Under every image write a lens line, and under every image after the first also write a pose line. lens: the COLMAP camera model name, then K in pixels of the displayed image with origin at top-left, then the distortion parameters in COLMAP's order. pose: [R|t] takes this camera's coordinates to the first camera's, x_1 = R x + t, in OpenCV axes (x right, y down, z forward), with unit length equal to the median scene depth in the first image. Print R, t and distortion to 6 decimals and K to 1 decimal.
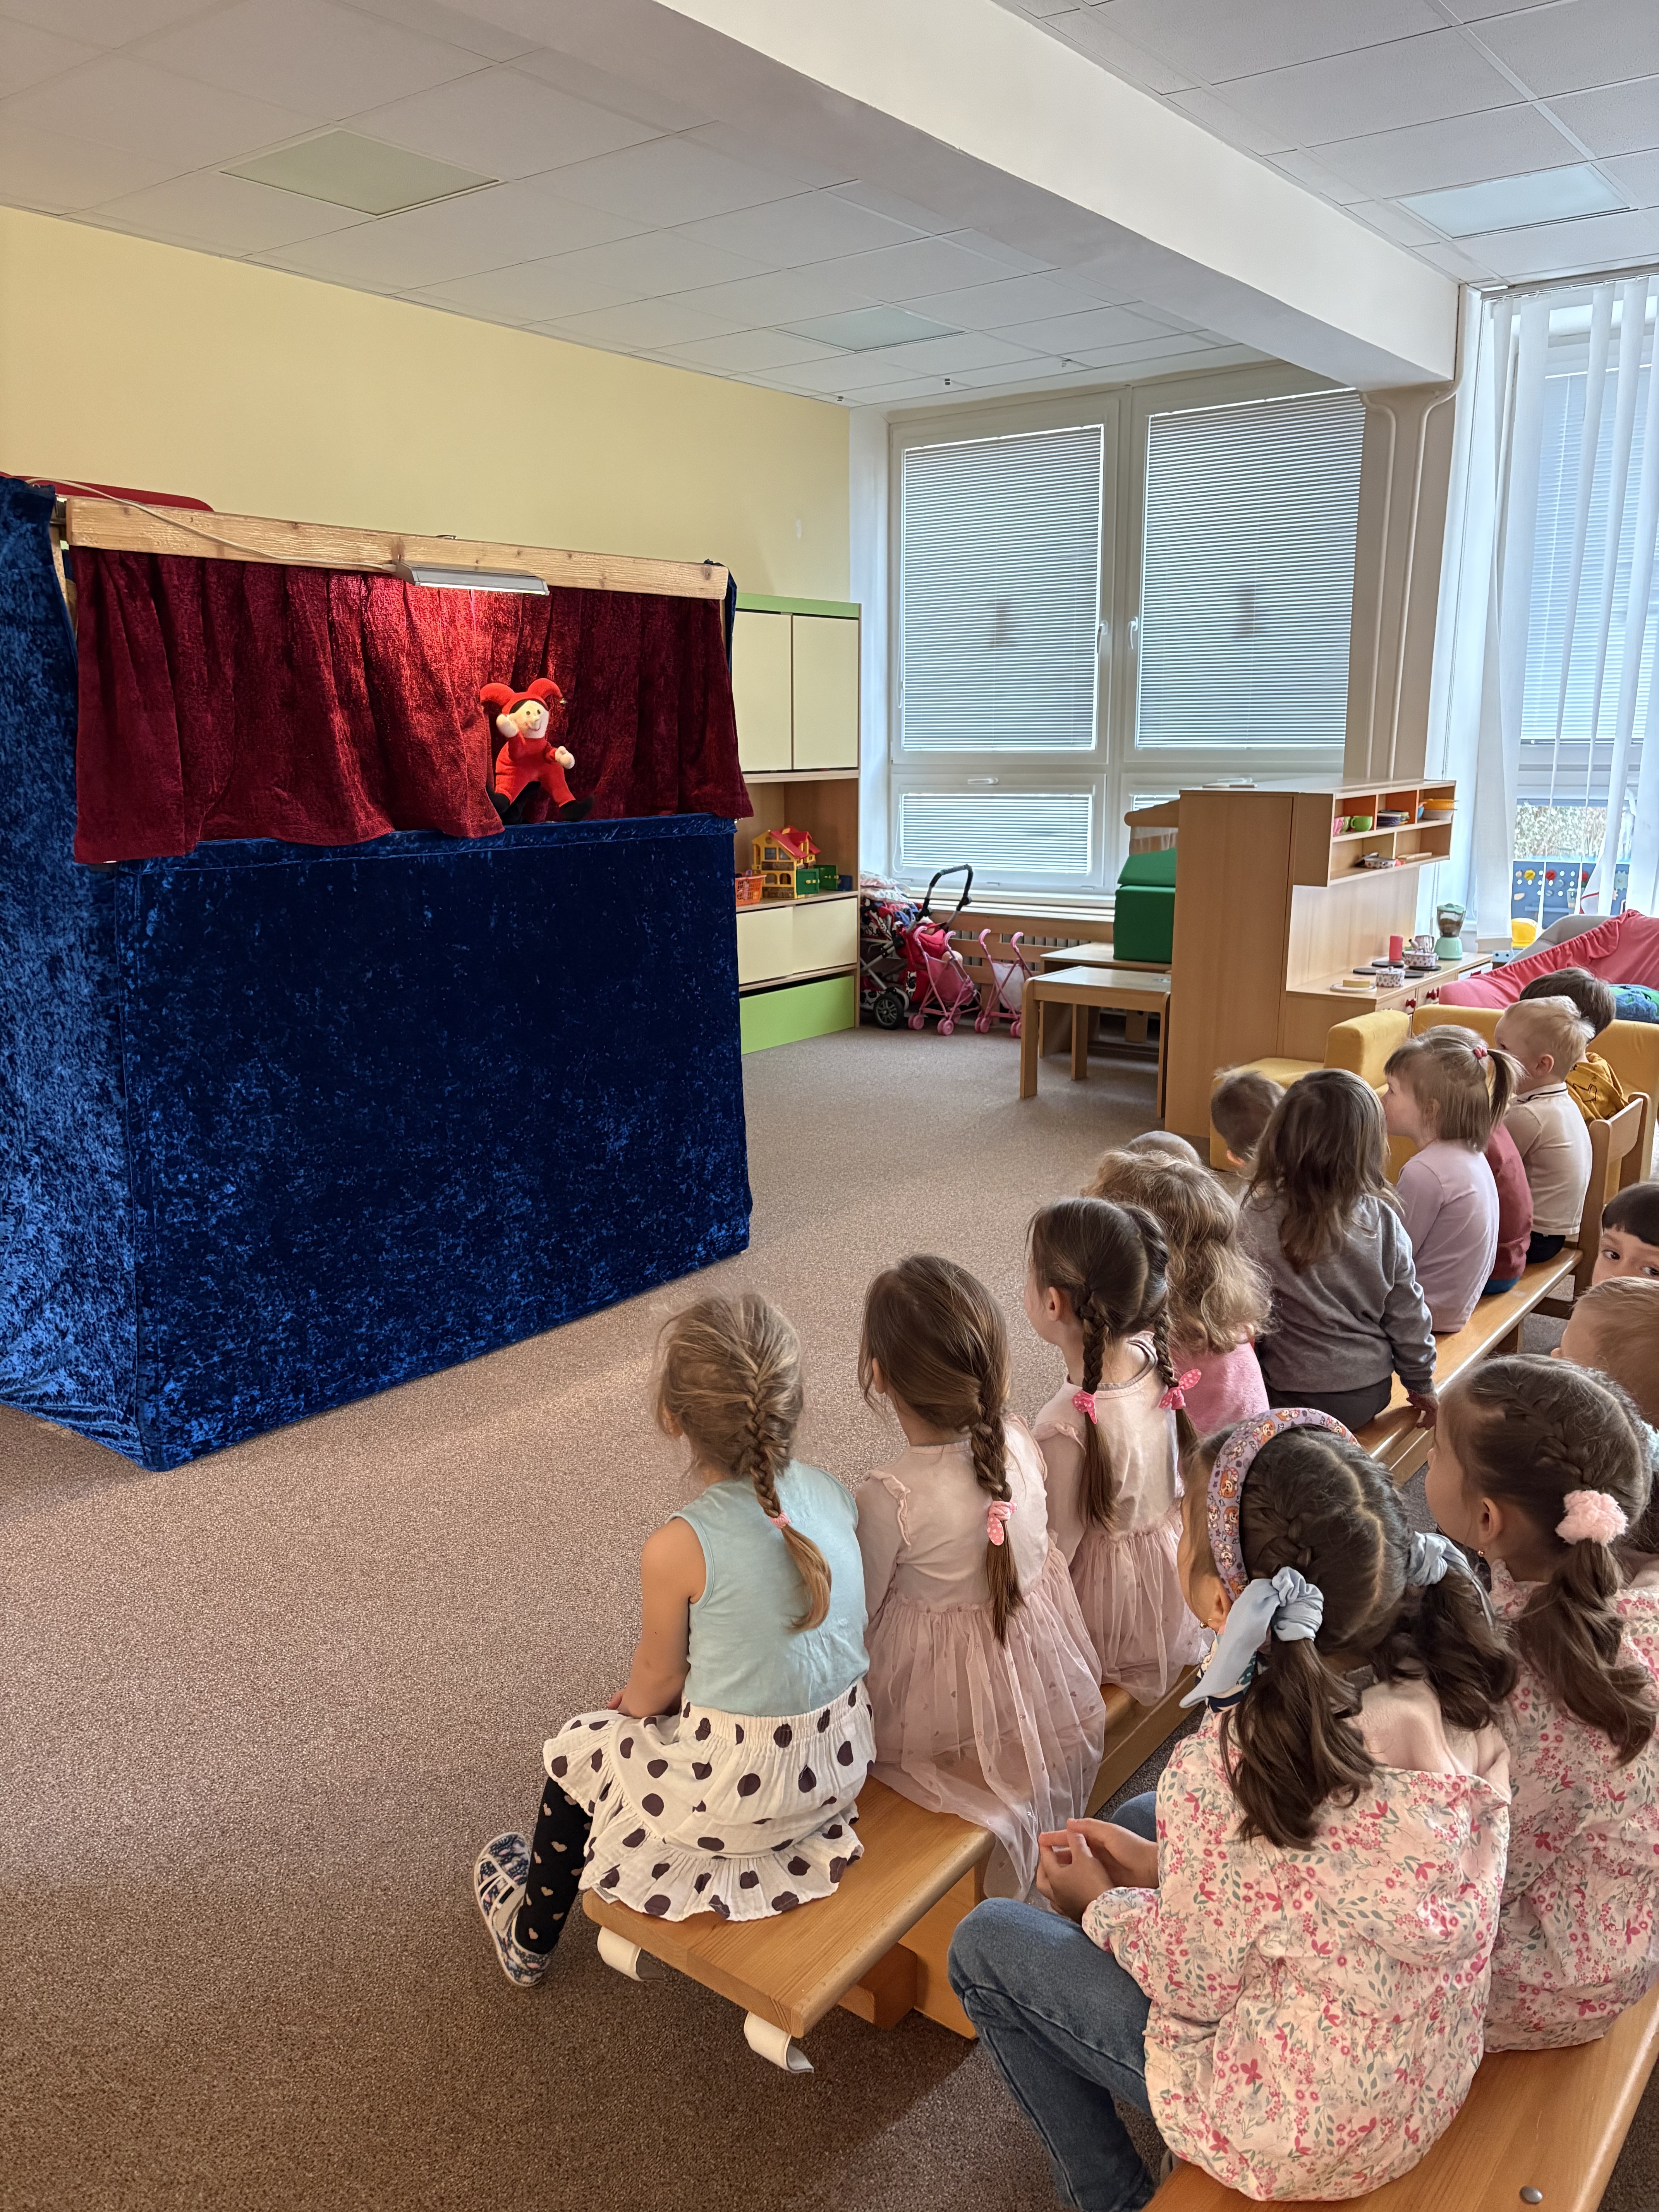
lens RADIAL K [[1658.4, 0, 835.7], [0, 1658.4, 1107.5], [0, 0, 1]] dist [0.057267, -0.063323]
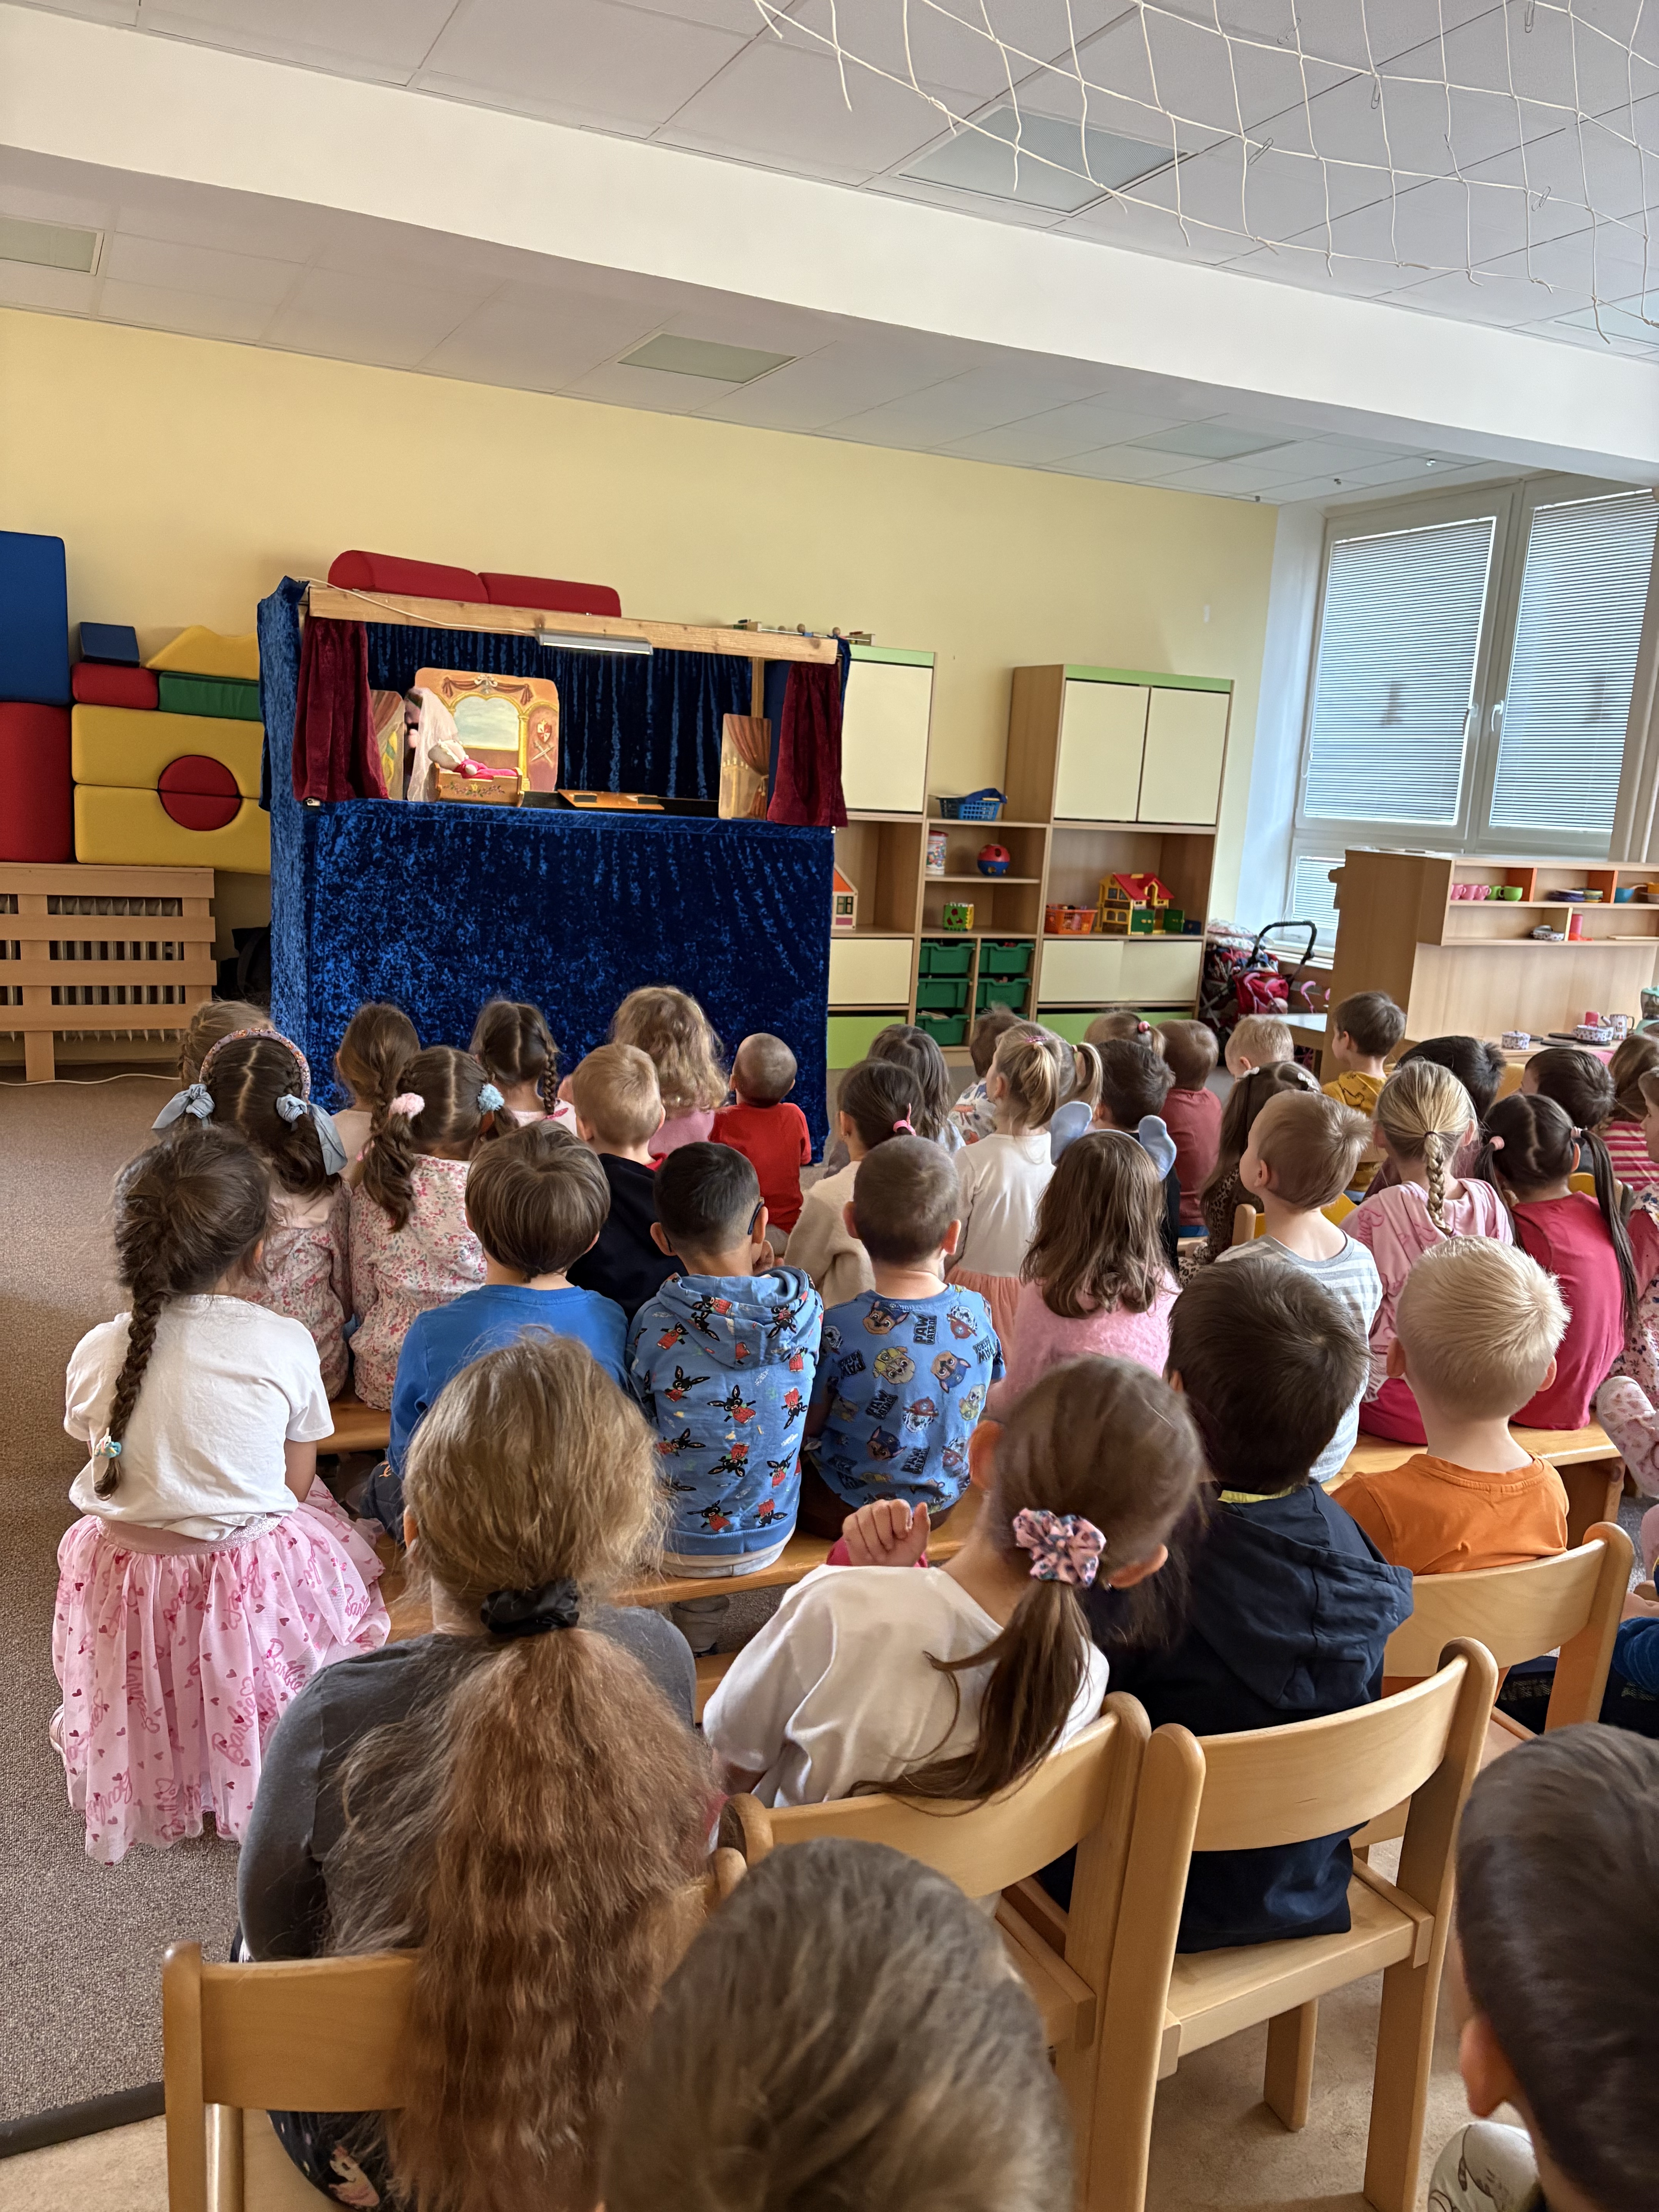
lens RADIAL K [[1658.4, 0, 902.6], [0, 1658.4, 1172.5], [0, 0, 1]] dist [0.057267, -0.063323]
pose [[0.900794, 0.153086, -0.406368, 0.321855], [-0.156184, 0.987392, 0.025755, 0.030731], [0.405188, 0.040268, 0.913346, -0.101702]]
